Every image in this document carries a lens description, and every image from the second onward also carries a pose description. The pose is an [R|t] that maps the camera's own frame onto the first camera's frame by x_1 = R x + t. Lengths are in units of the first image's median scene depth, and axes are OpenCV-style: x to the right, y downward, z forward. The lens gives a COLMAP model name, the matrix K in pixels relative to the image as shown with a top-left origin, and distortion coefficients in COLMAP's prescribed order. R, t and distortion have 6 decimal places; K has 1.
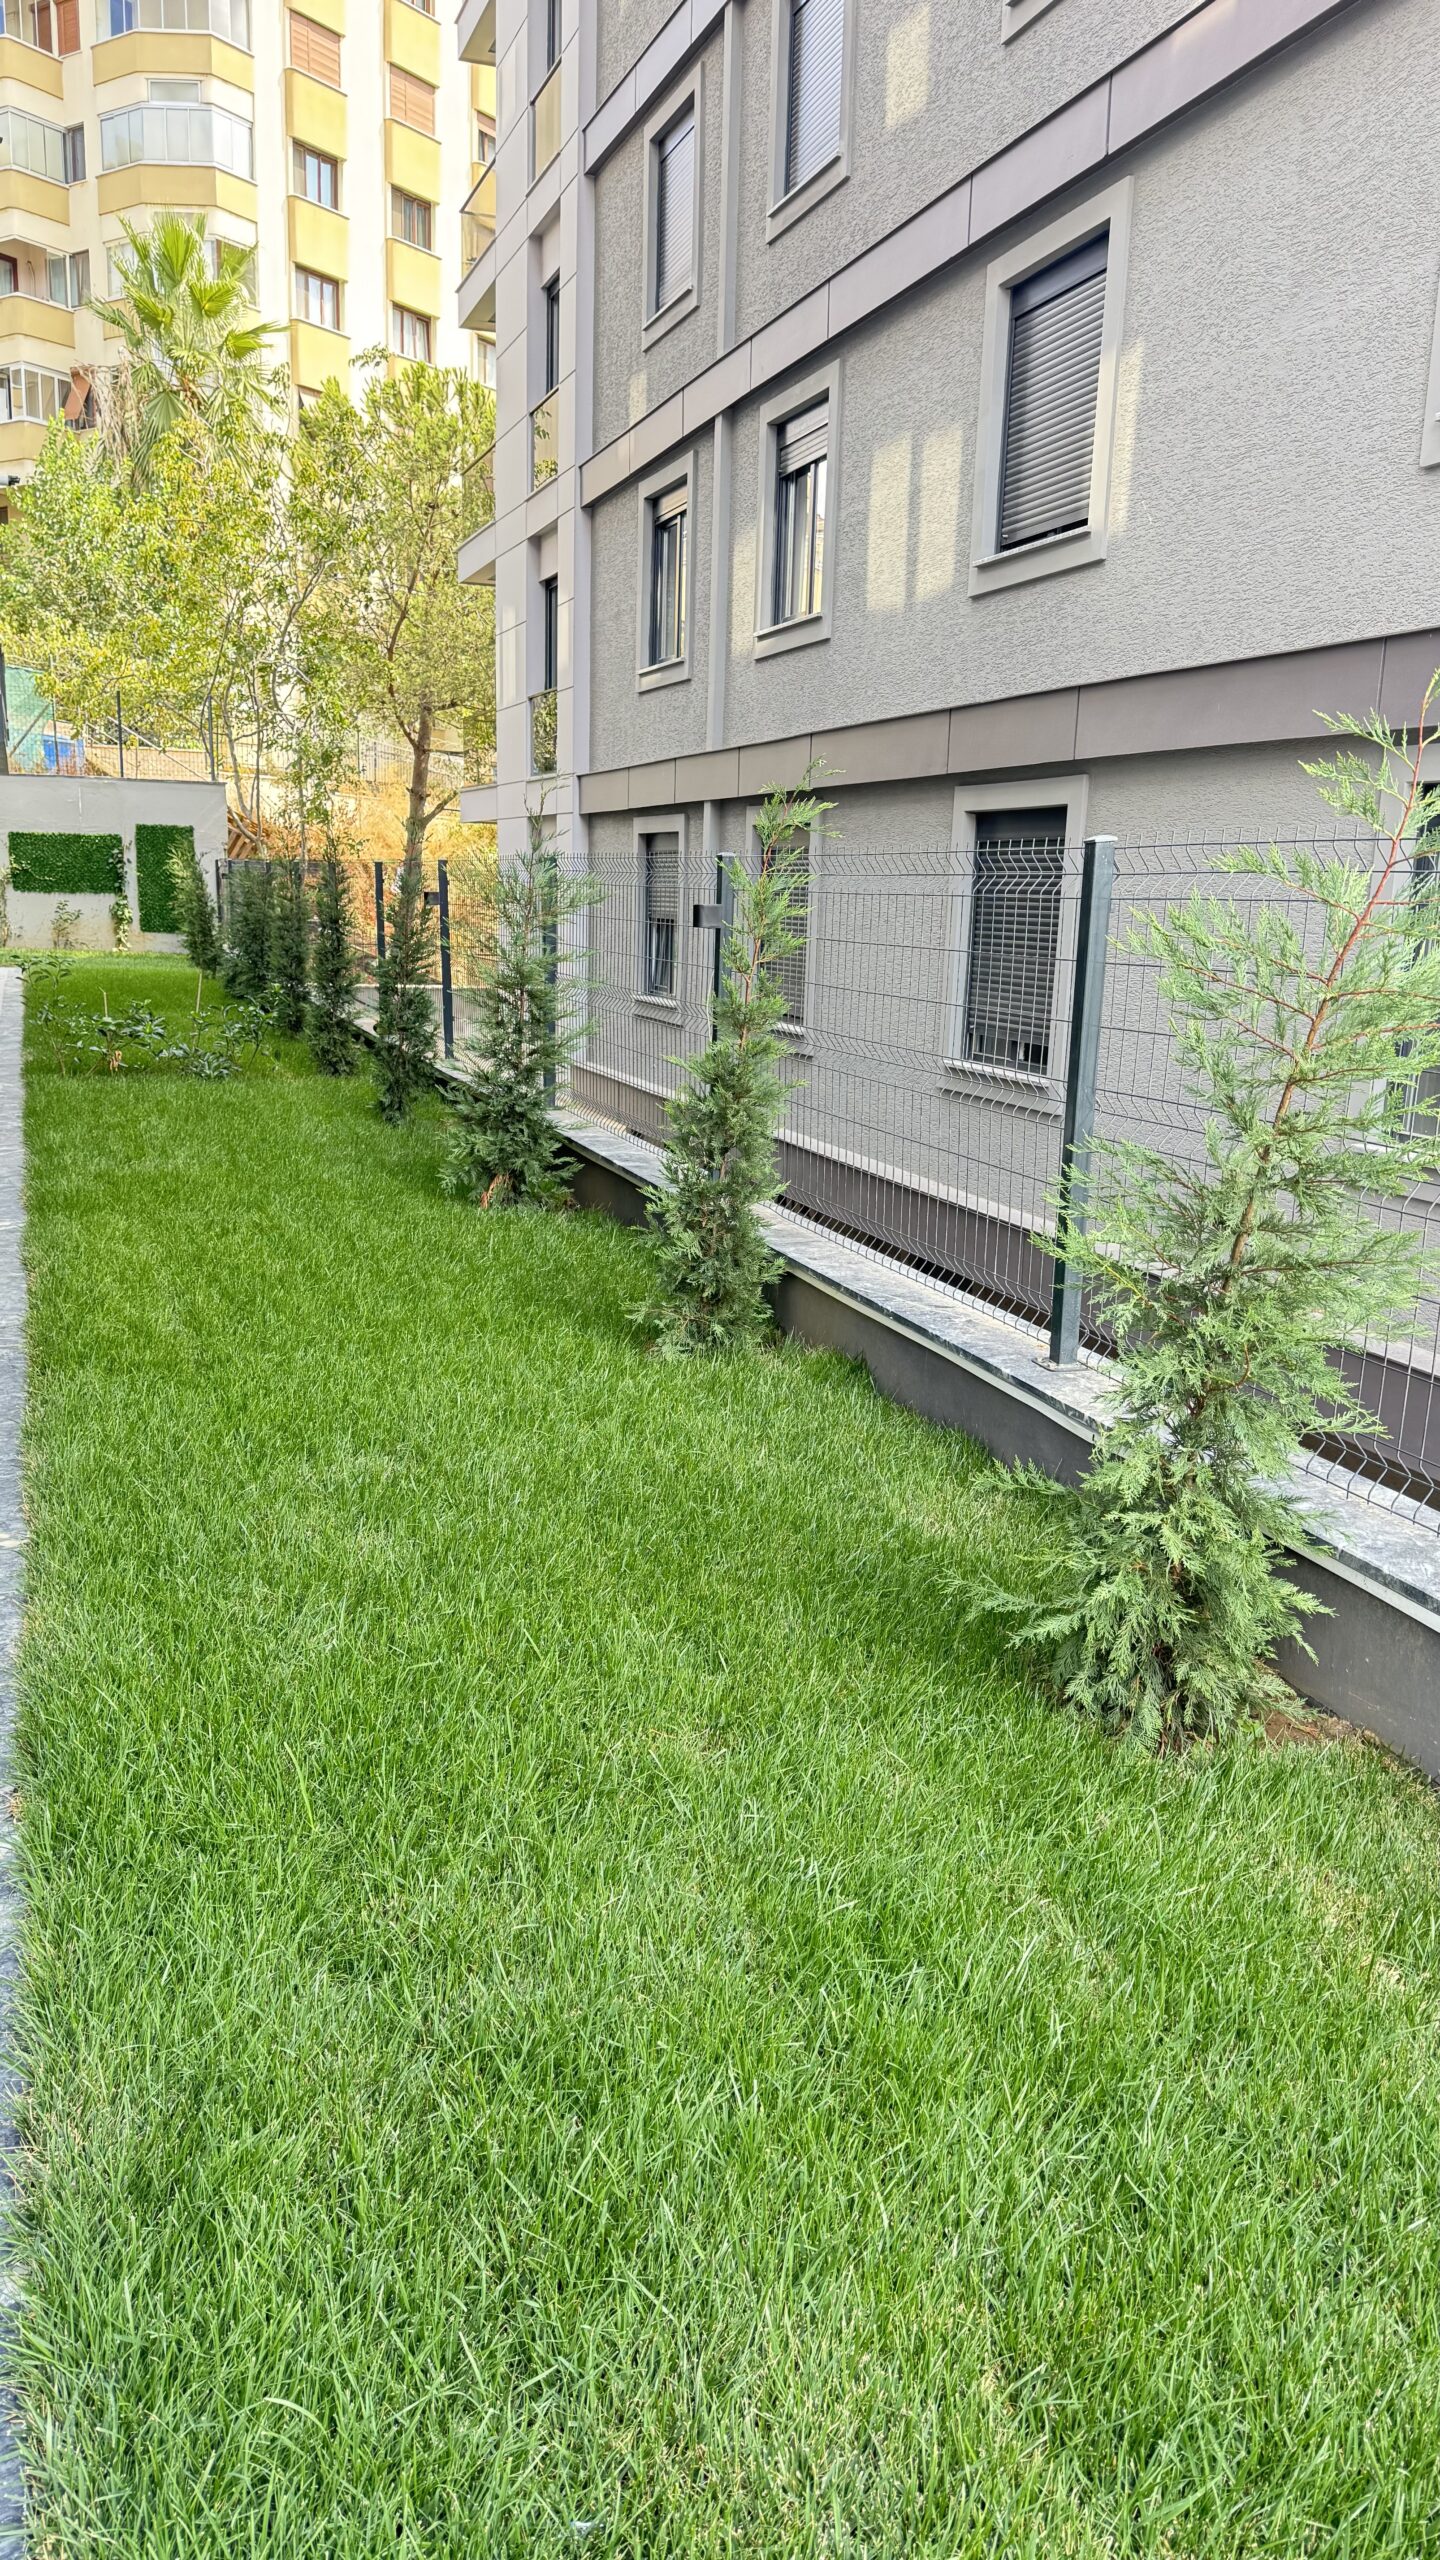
lens RADIAL K [[1912.2, 0, 720.0], [0, 1912.2, 1280.0], [0, 0, 1]] dist [-0.055047, 0.059599]
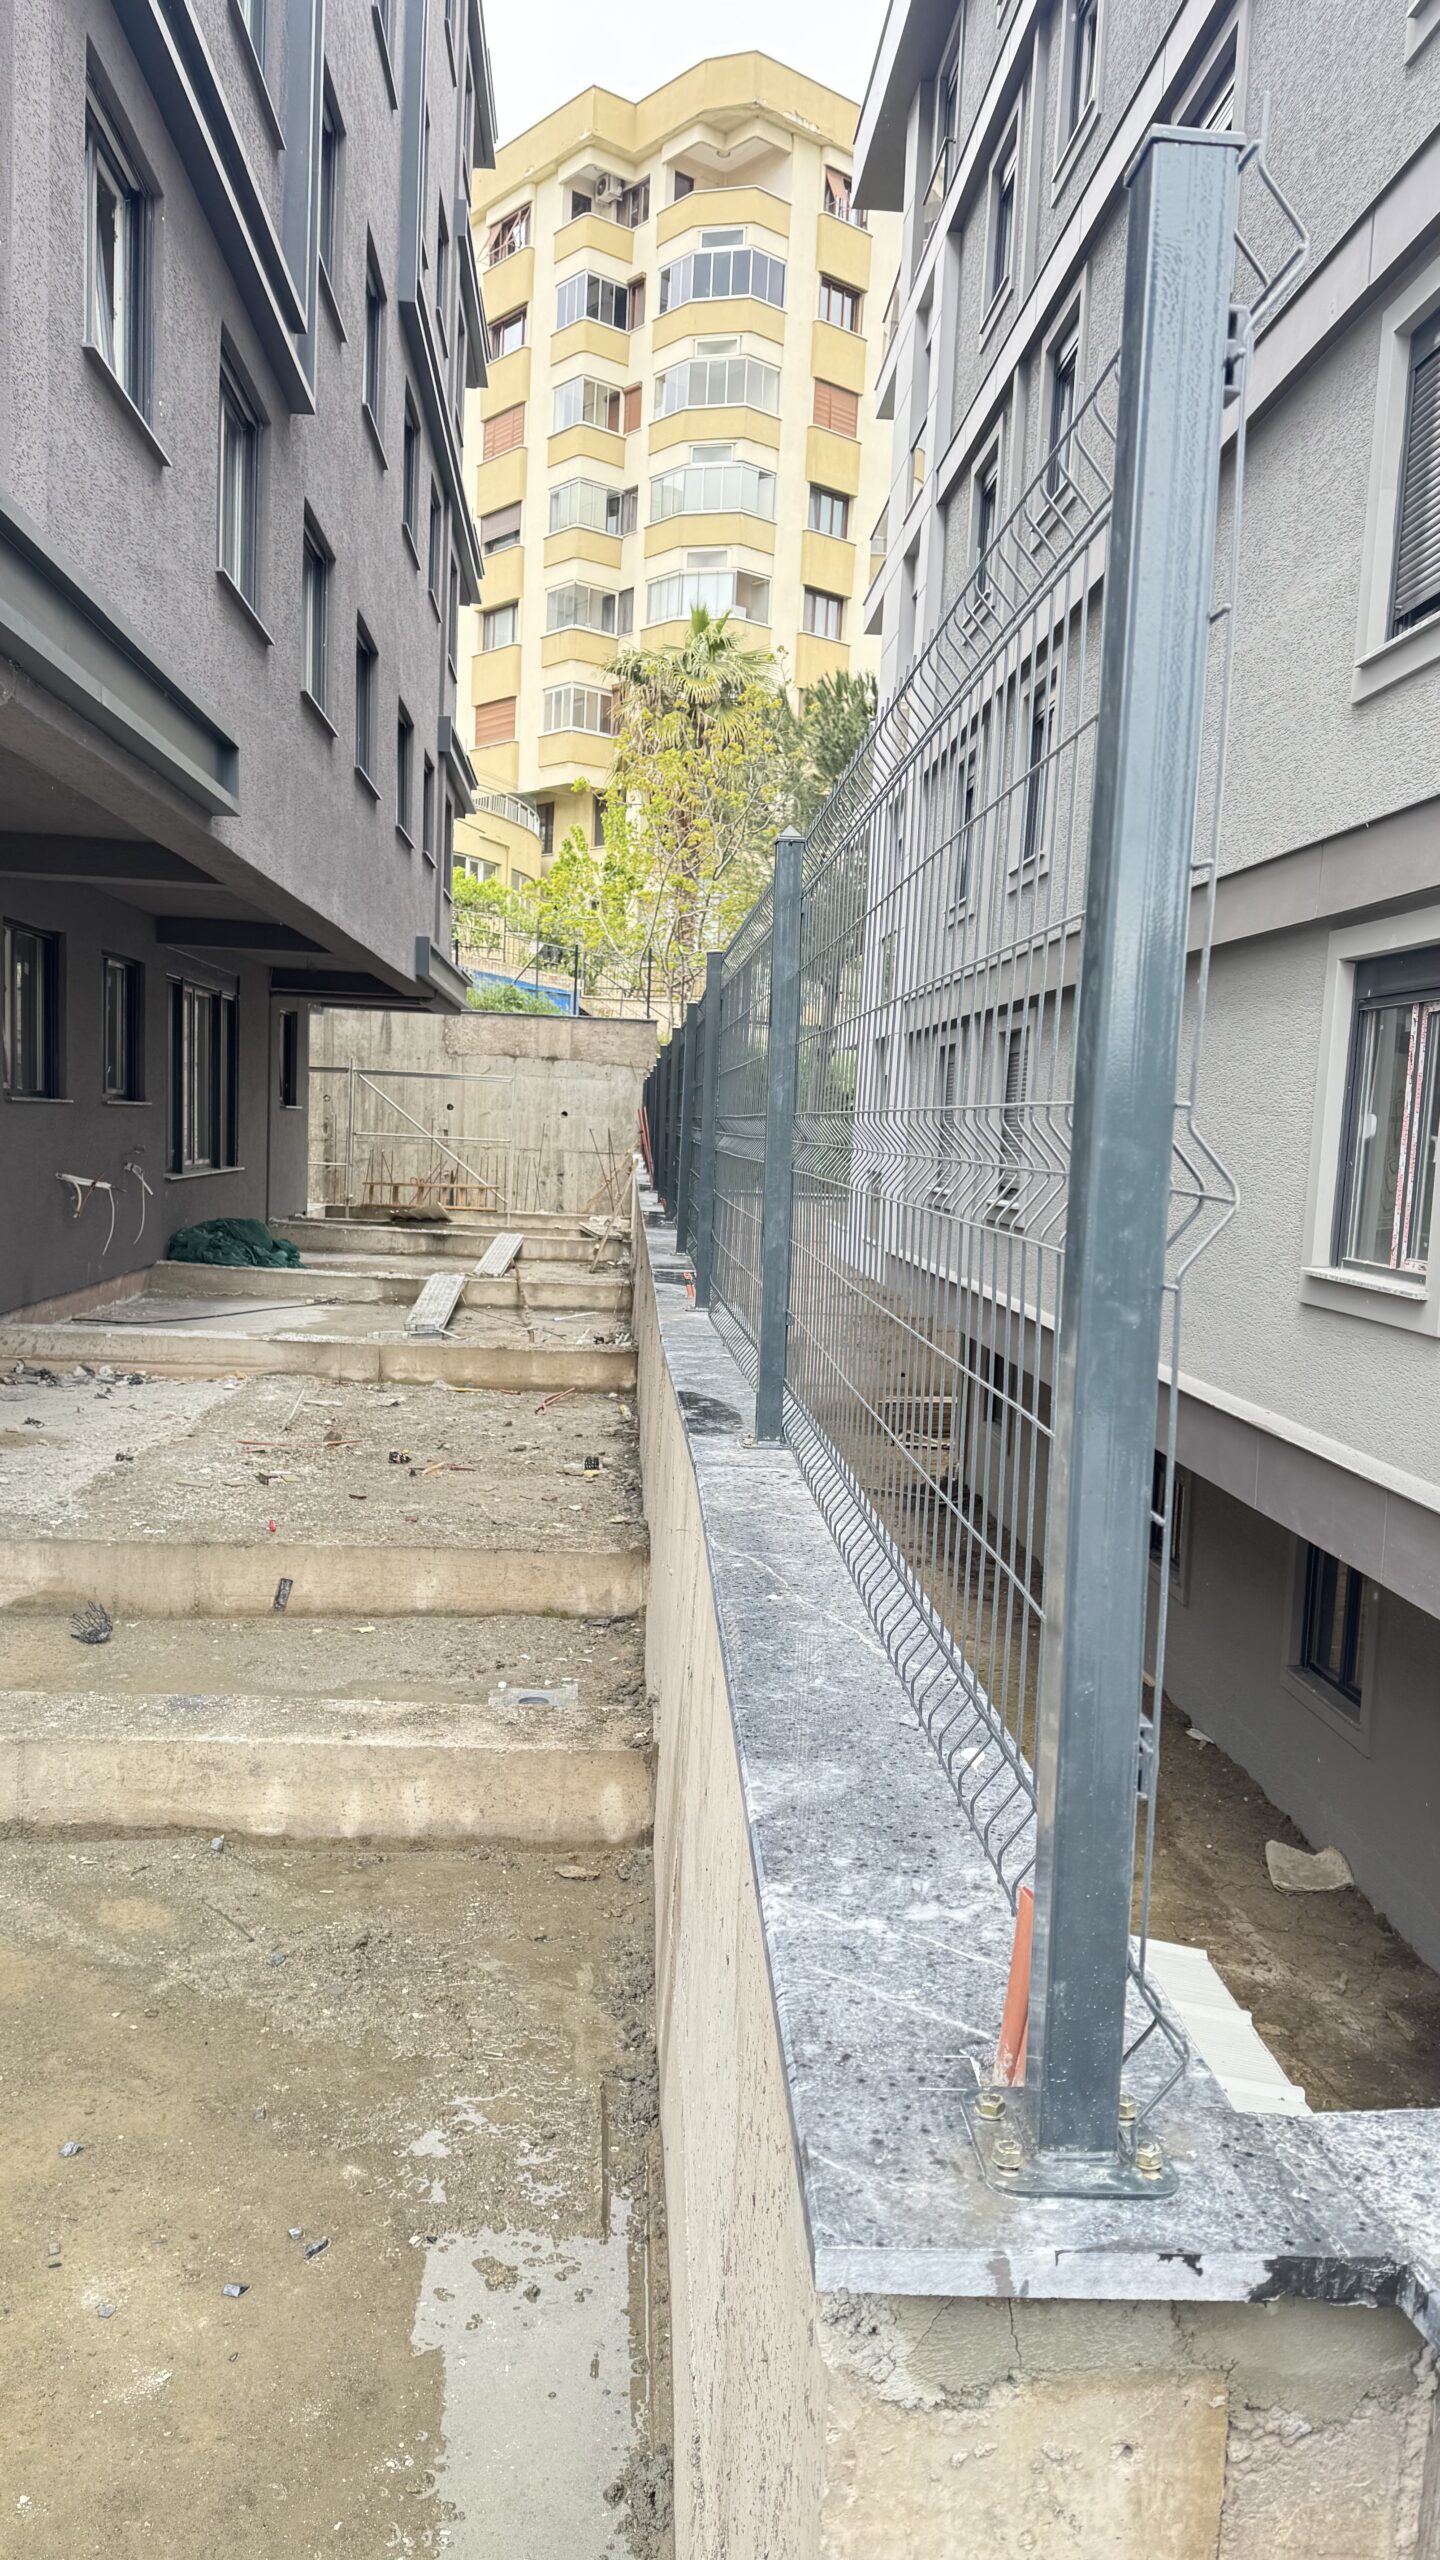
lens RADIAL K [[1730.3, 0, 720.0], [0, 1730.3, 1280.0], [0, 0, 1]] dist [0.096570, -0.002522]
pose [[0.963920, 0.032593, -0.264188, 0.141192], [-0.061873, 0.992726, -0.103278, 0.038181], [0.258901, 0.115898, 0.958925, -0.074383]]
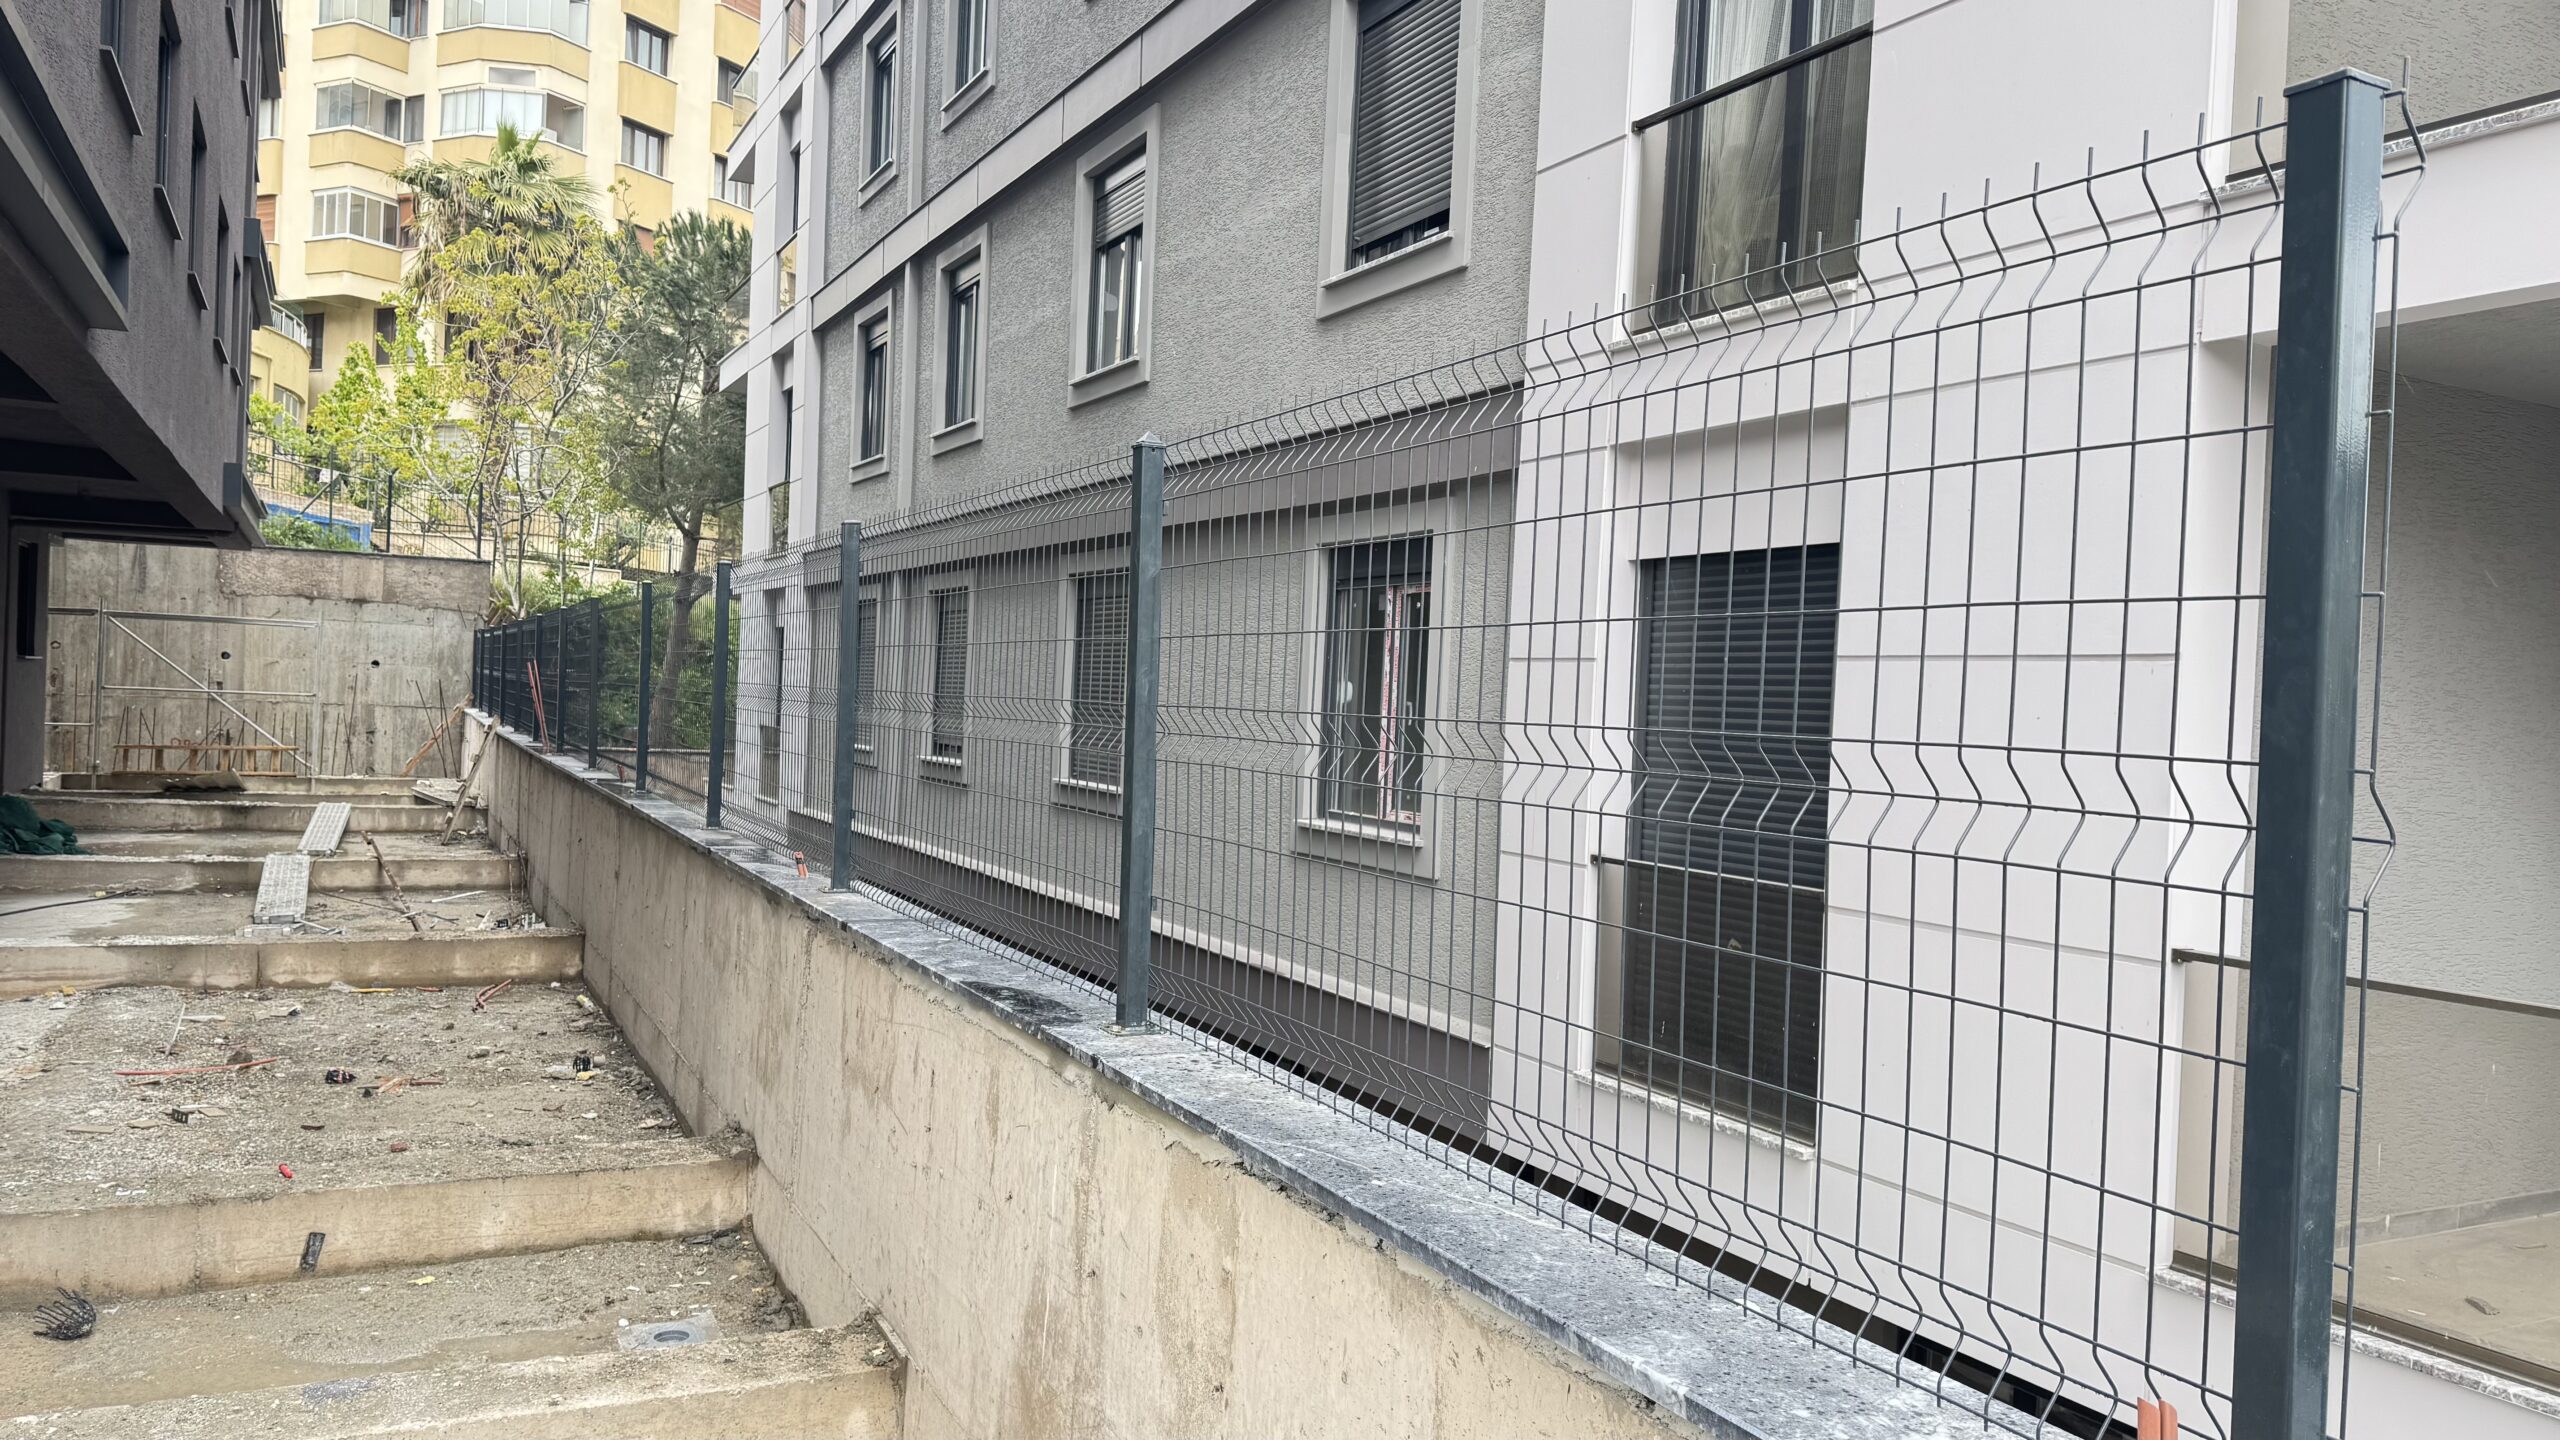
lens RADIAL K [[1755.9, 0, 1280.0], [0, 1755.9, 720.0], [0, 0, 1]] dist [0.002767, -0.004588]
pose [[0.989666, 0.007073, 0.143217, 0.079497], [0.018166, 0.984550, -0.174159, 0.035710], [-0.142236, 0.174961, 0.974247, -0.085953]]
